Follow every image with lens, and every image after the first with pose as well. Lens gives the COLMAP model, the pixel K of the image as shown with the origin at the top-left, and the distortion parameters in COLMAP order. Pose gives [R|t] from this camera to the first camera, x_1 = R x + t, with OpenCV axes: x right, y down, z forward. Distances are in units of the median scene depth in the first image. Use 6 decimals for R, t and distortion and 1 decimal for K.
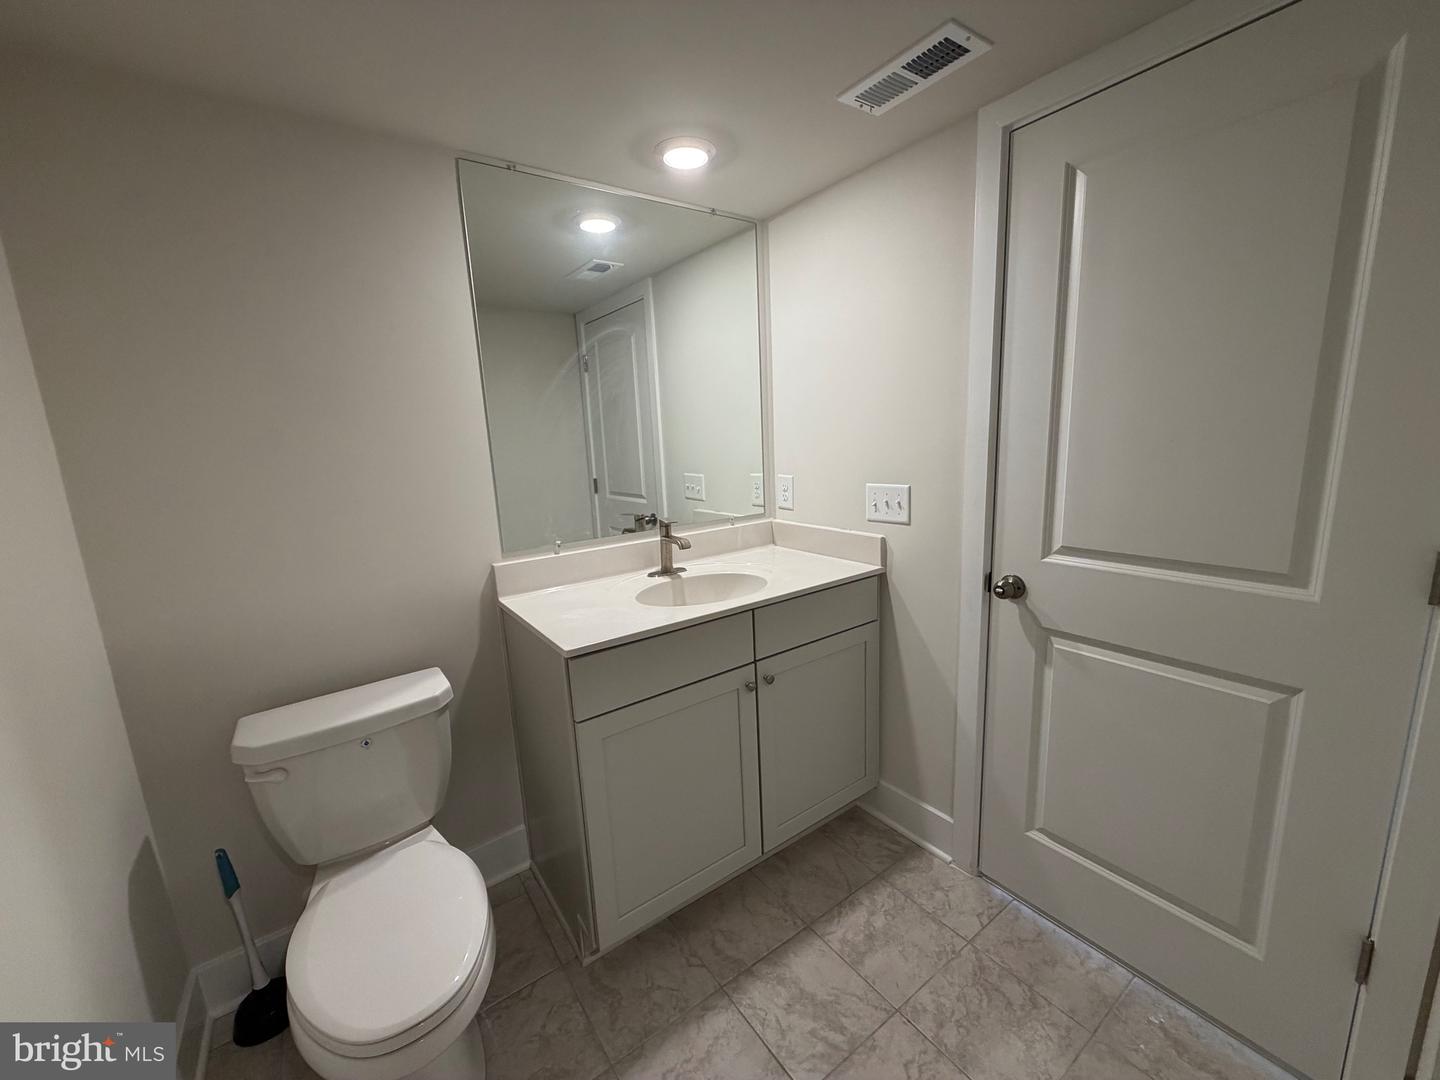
lens RADIAL K [[571.0, 0, 716.6], [0, 571.0, 540.6], [0, 0, 1]] dist [0.000242, 0.000474]
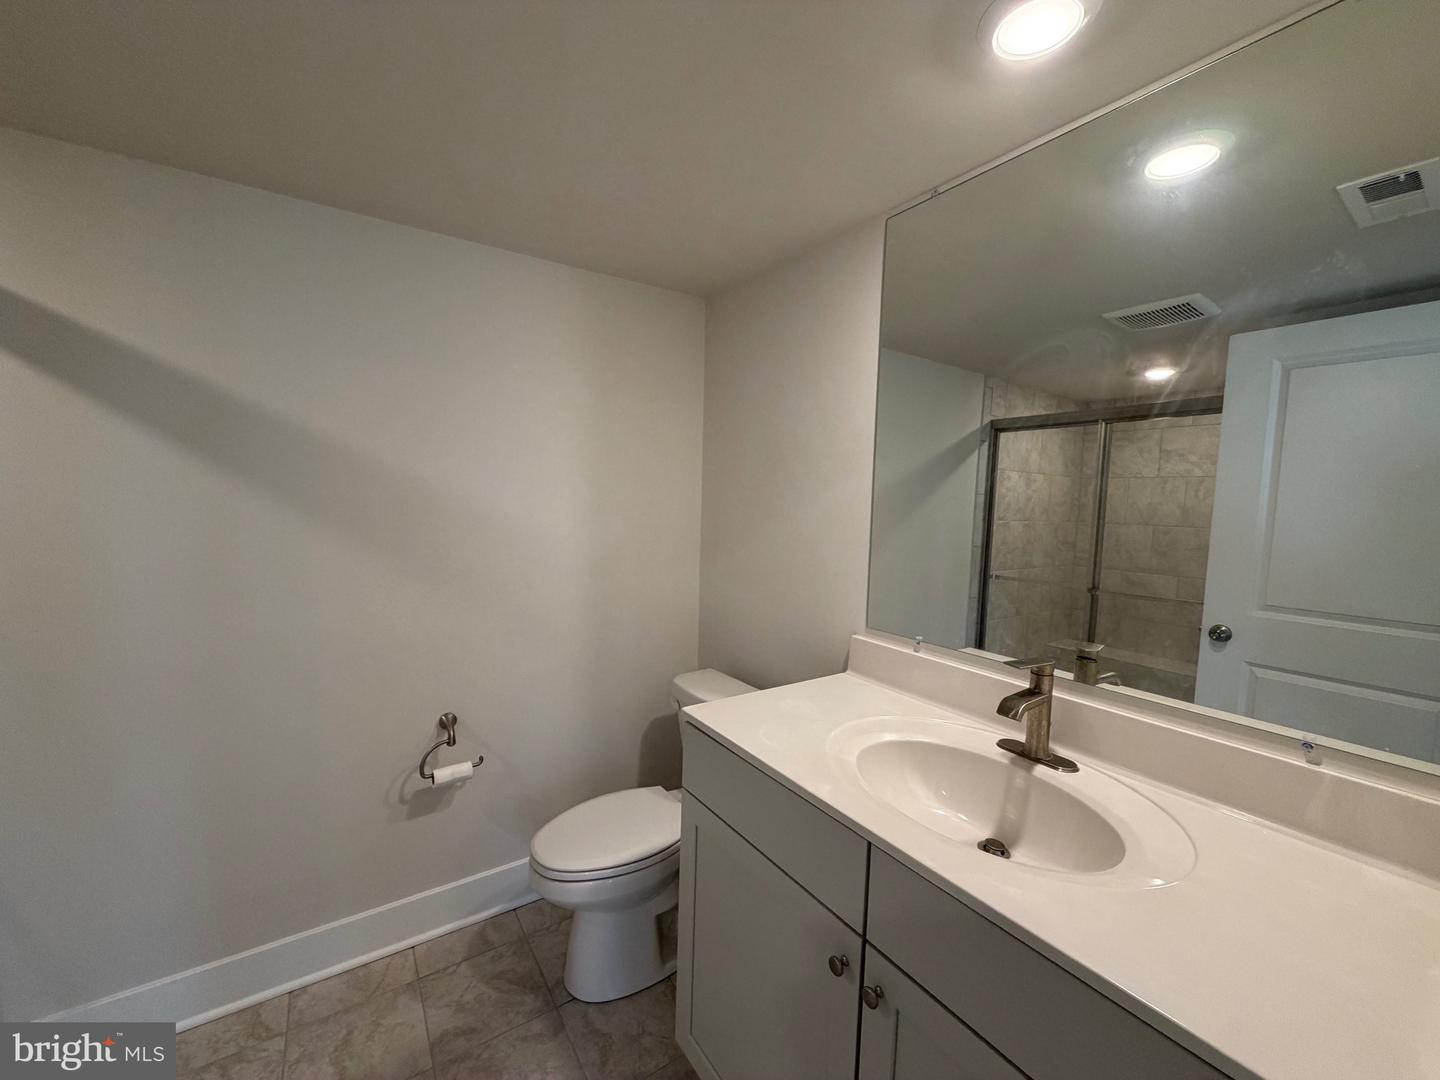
lens RADIAL K [[571.0, 0, 716.6], [0, 571.0, 540.6], [0, 0, 1]] dist [0.000242, 0.000474]
pose [[-0.034440, 0.119172, -0.992276, 0.507140], [-0.198744, 0.972219, 0.123661, -0.172832], [0.979446, 0.201467, -0.009798, 0.721379]]
